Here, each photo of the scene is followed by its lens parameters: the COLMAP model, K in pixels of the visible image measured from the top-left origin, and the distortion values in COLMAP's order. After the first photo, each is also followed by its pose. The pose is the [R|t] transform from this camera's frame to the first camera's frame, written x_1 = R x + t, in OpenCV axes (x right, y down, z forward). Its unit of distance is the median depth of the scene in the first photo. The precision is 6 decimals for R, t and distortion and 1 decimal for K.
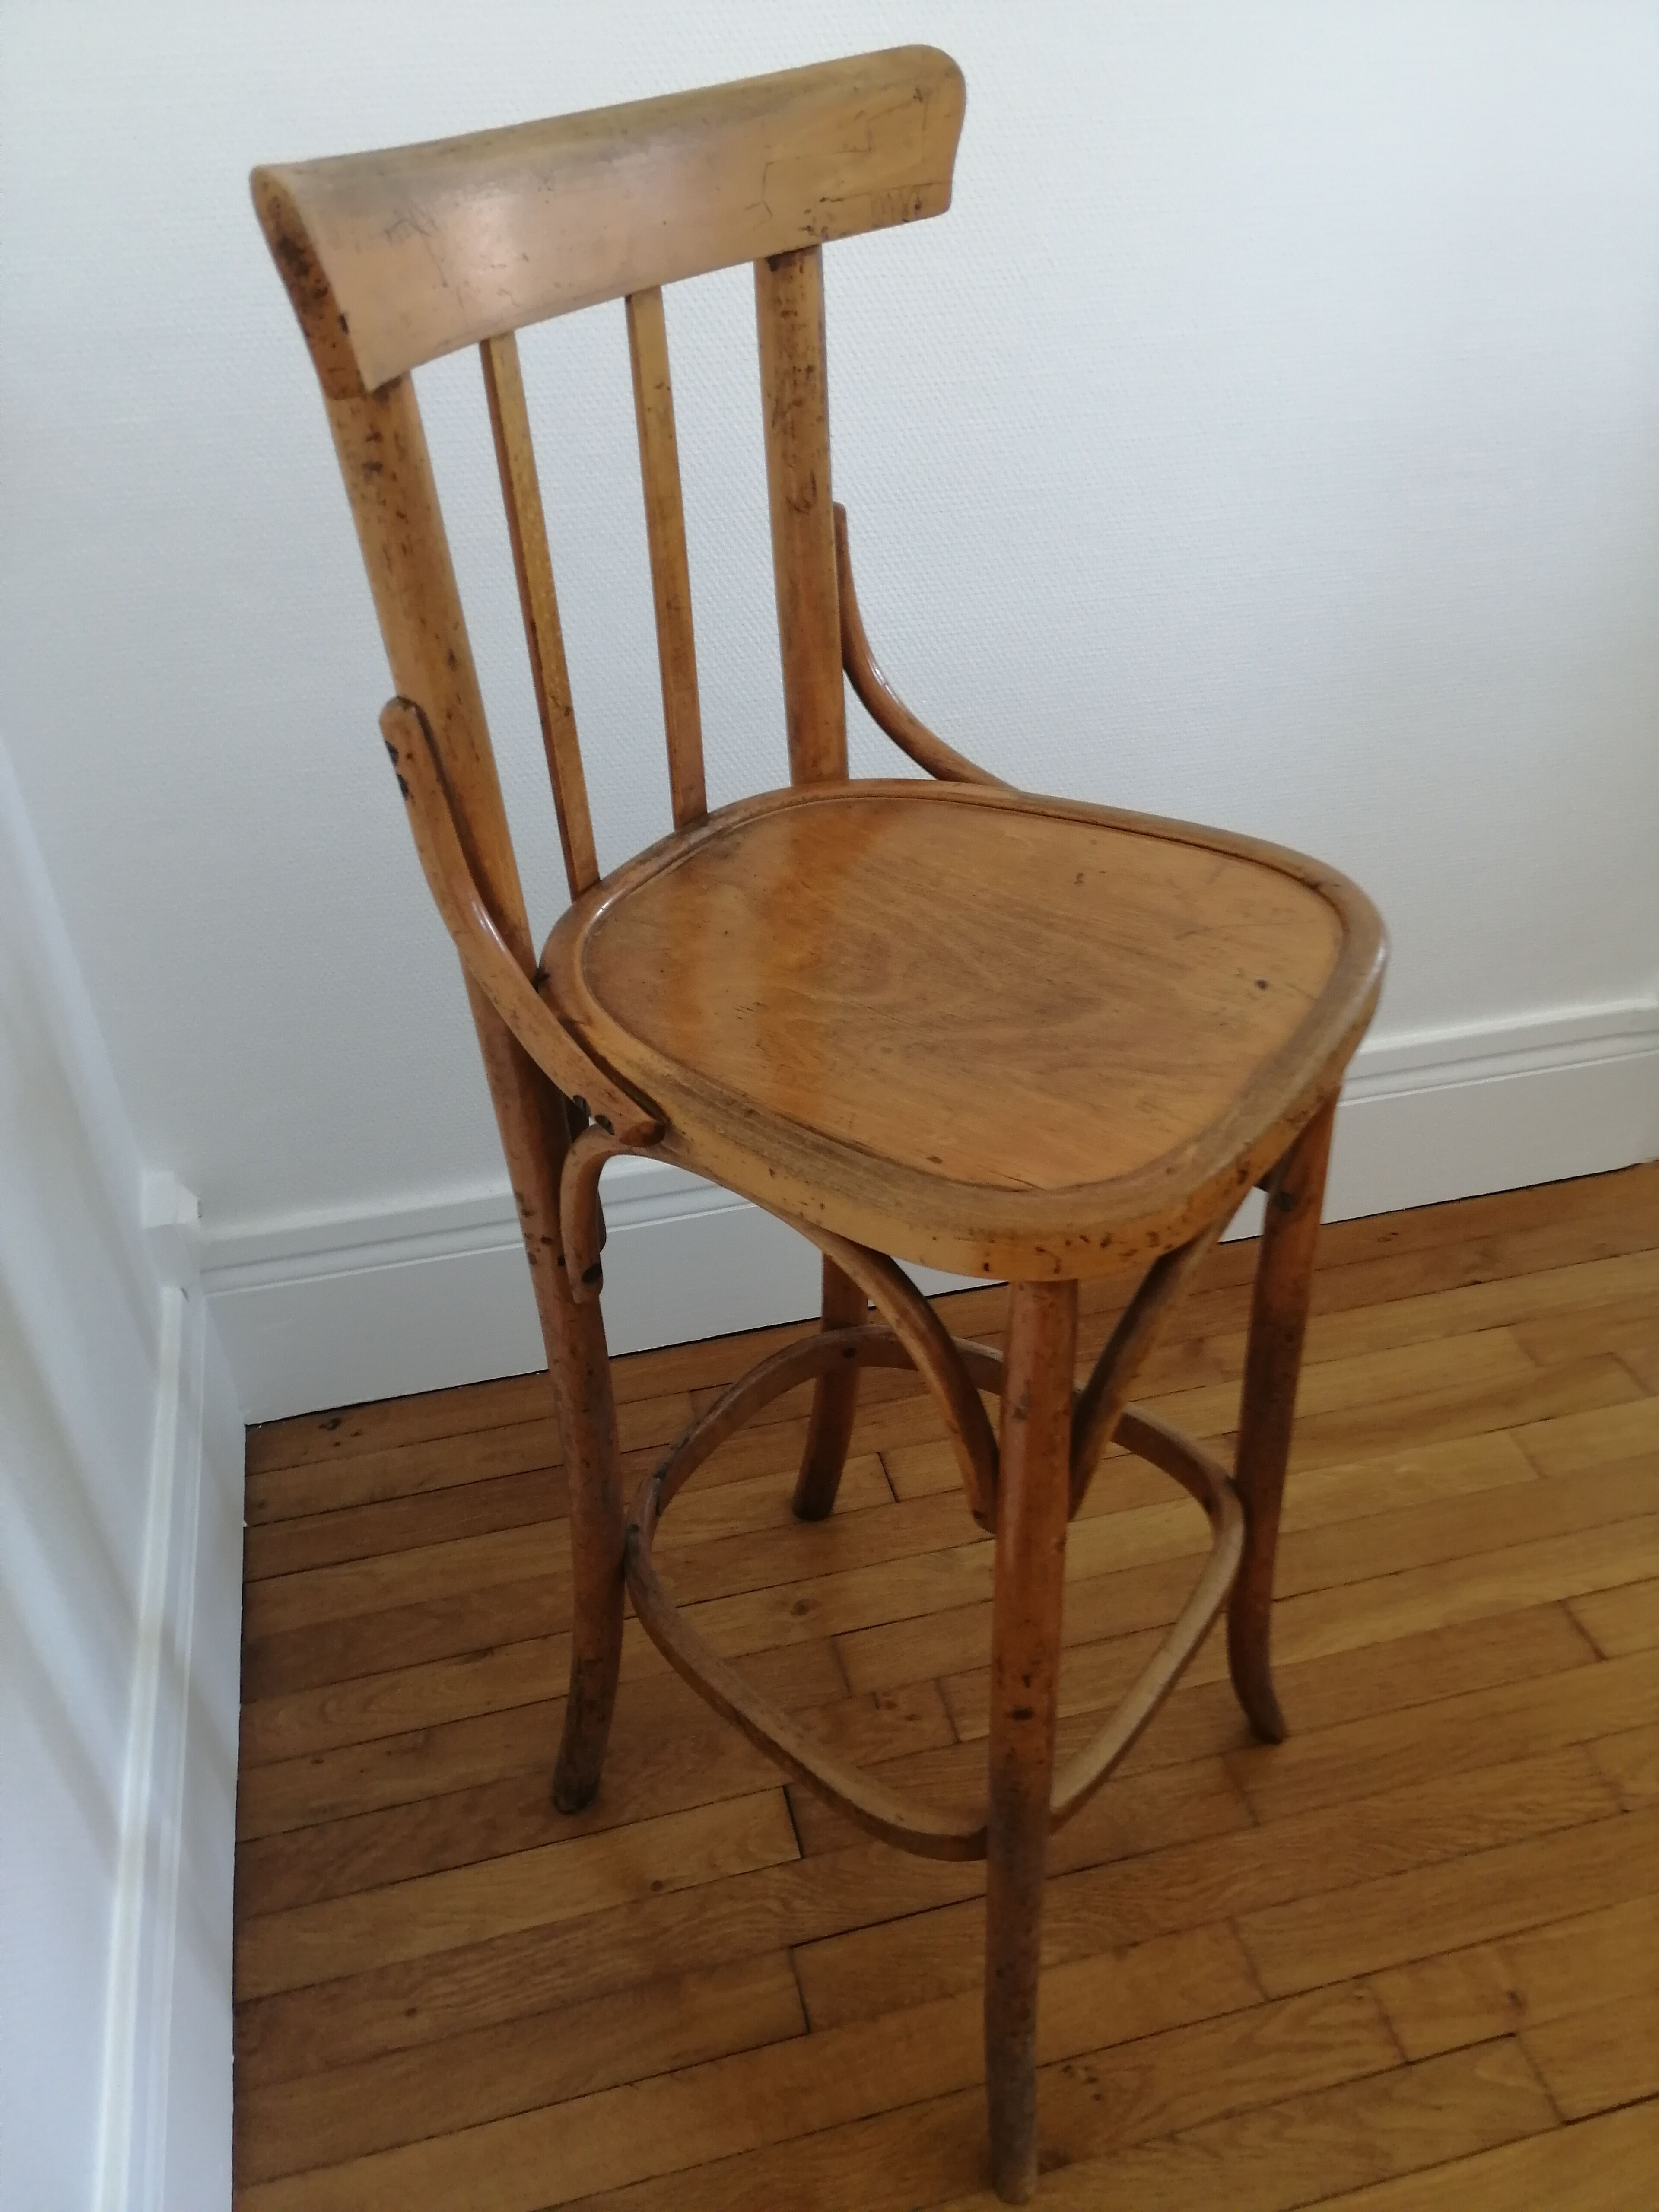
lens RADIAL K [[1683.6, 0, 833.6], [0, 1683.6, 1152.5], [0, 0, 1]] dist [-0.000201, -0.005702]
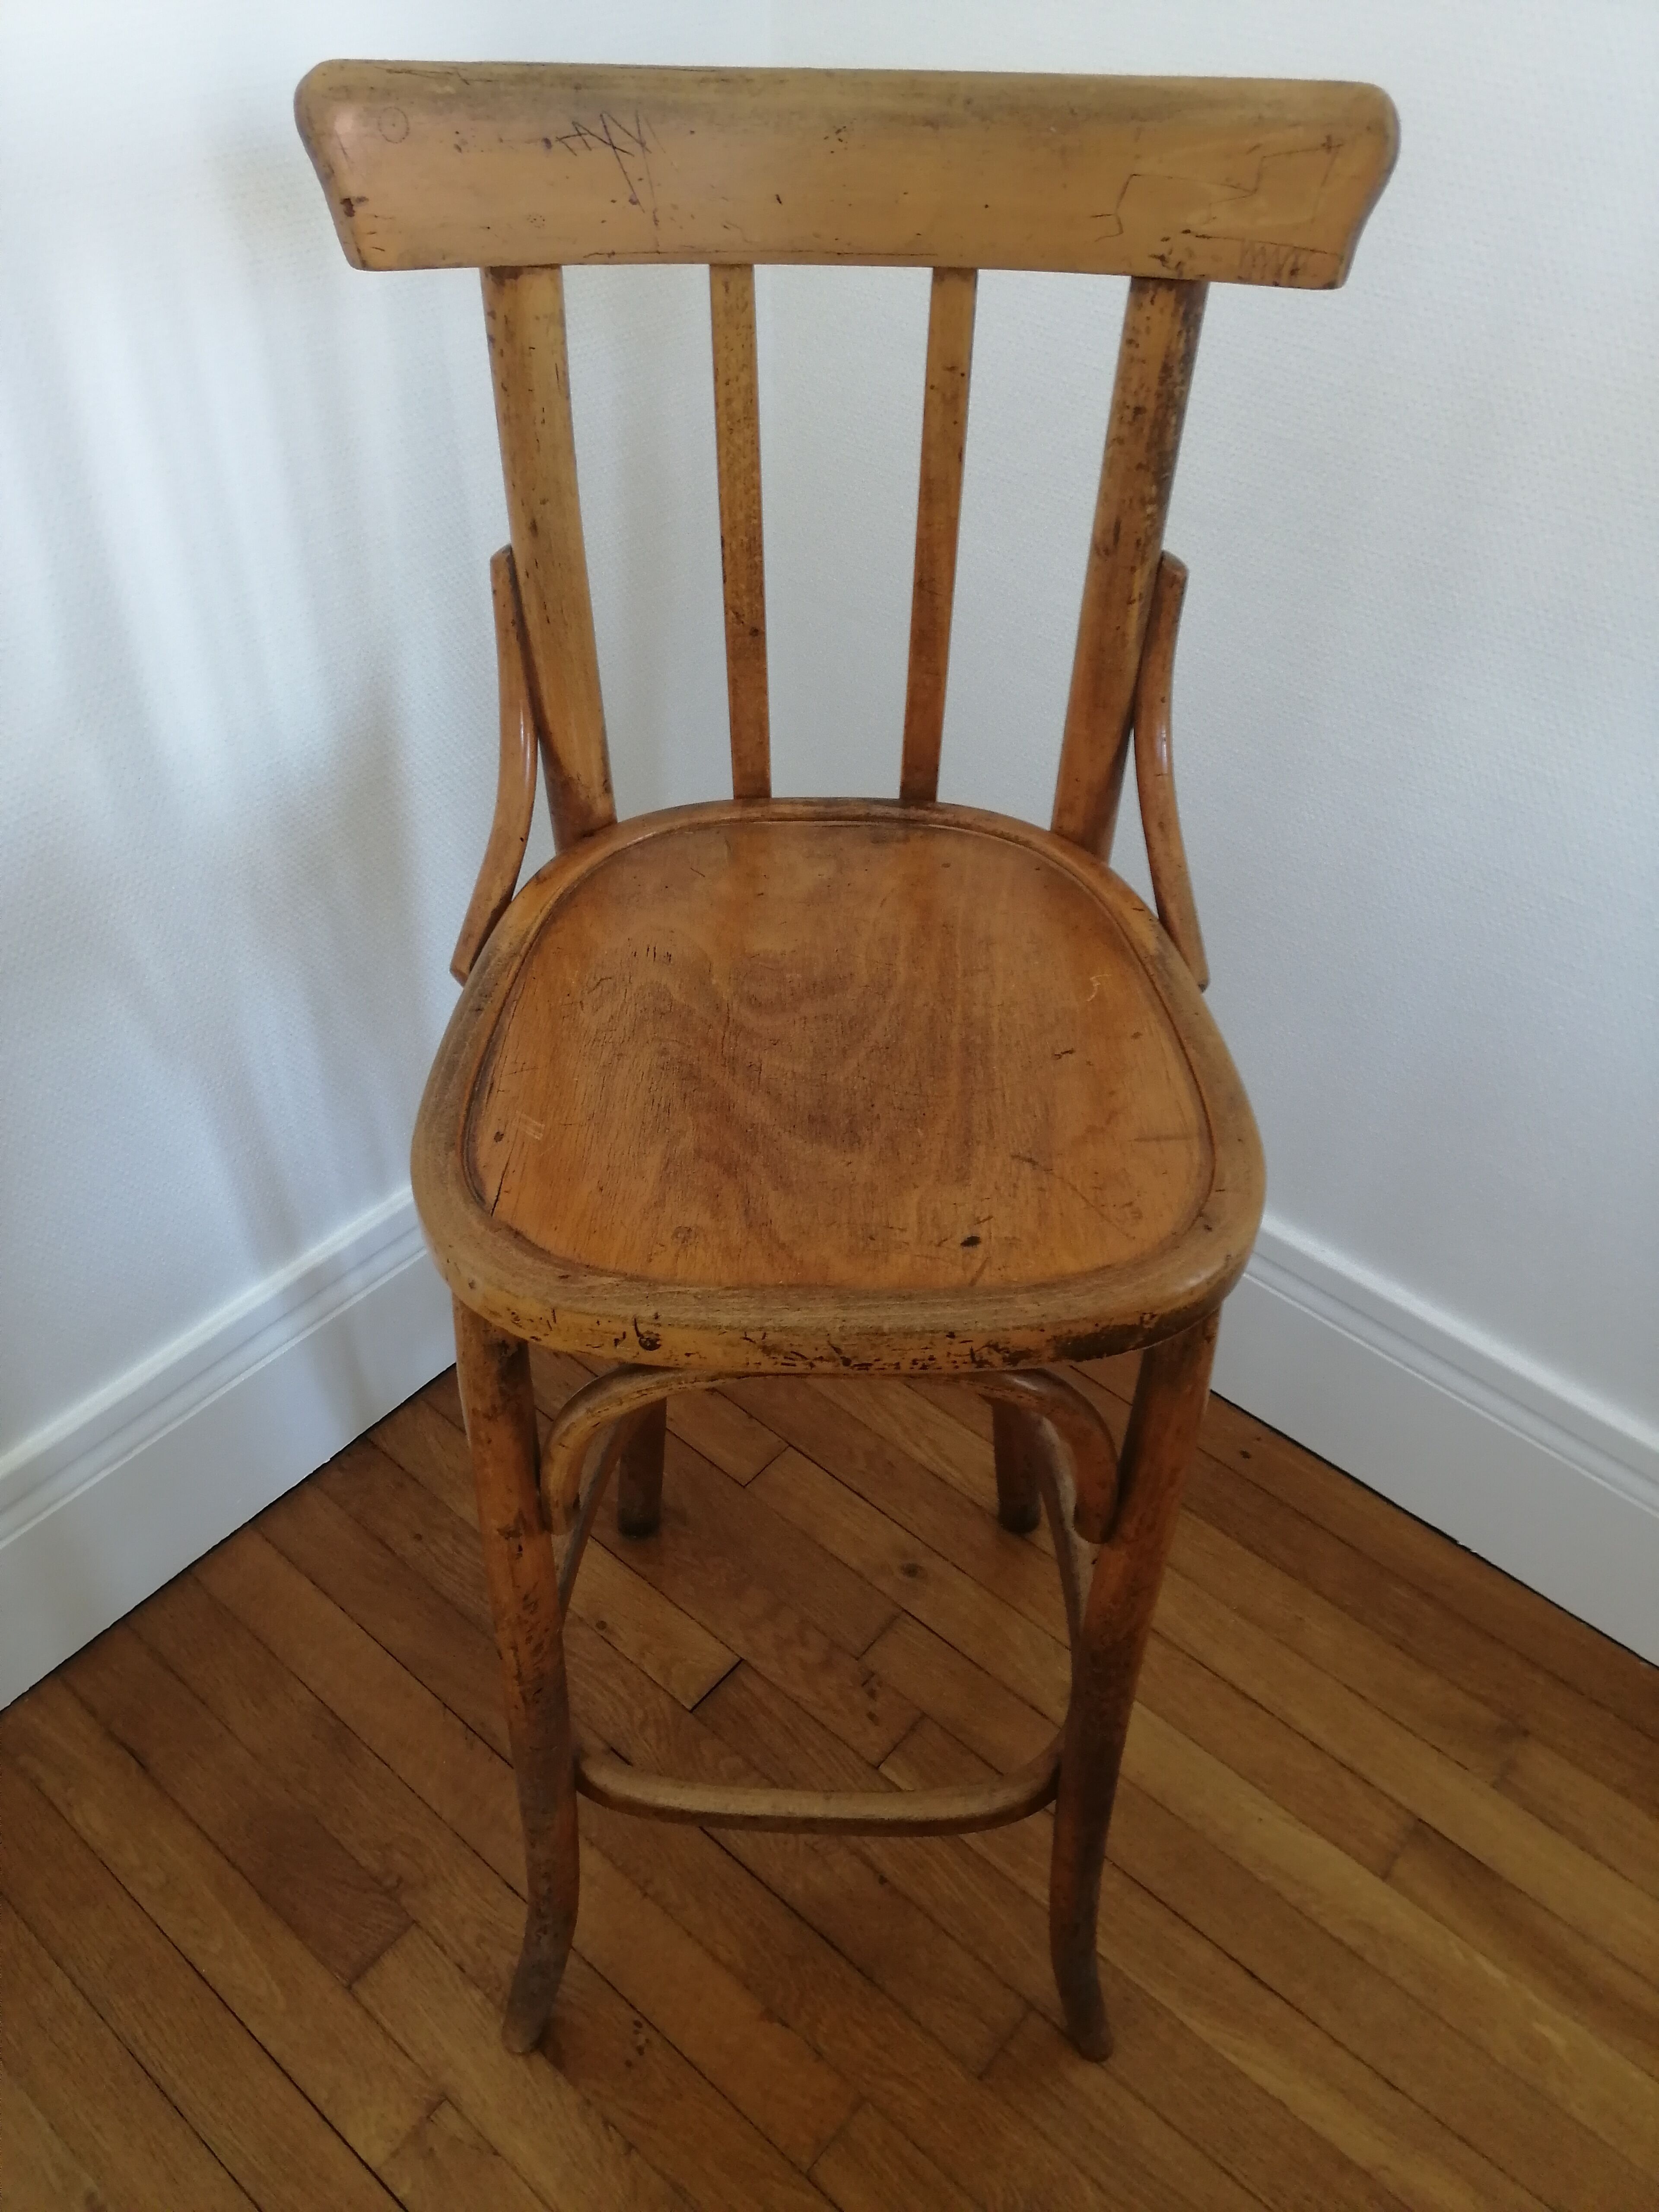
lens RADIAL K [[1697.0, 0, 821.3], [0, 1697.0, 1150.5], [0, 0, 1]] dist [-0.000269, -0.008425]
pose [[0.570520, 0.591416, -0.569854, 0.580822], [-0.531737, 0.794793, 0.292508, -0.300022], [0.625910, 0.136130, 0.767923, 0.237677]]
